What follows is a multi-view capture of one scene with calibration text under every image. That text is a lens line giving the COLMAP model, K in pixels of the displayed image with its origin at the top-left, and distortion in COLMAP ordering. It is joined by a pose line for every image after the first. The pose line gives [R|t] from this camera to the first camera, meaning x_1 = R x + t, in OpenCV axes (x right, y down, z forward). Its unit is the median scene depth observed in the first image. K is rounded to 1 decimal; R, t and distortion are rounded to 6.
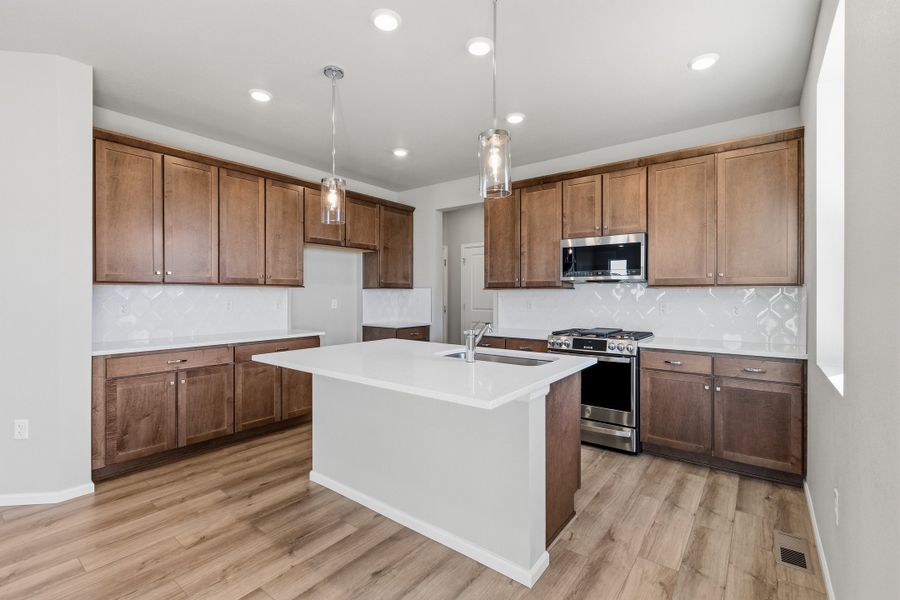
lens RADIAL K [[401.5, 0, 452.1], [0, 401.5, 295.9], [0, 0, 1]] dist [0.001538, -0.000748]
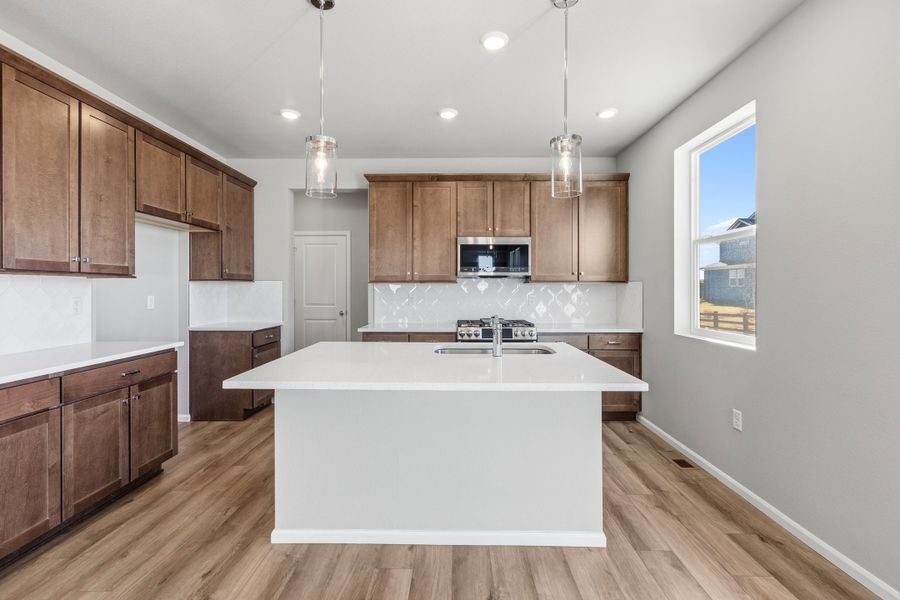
lens RADIAL K [[401.5, 0, 449.8], [0, 401.5, 290.7], [0, 0, 1]] dist [0.001538, -0.000748]
pose [[0.802478, -0.004034, 0.596668, -0.467092], [0.002413, 0.999991, 0.003515, -0.001713], [-0.596677, -0.001381, 0.802481, 0.197477]]
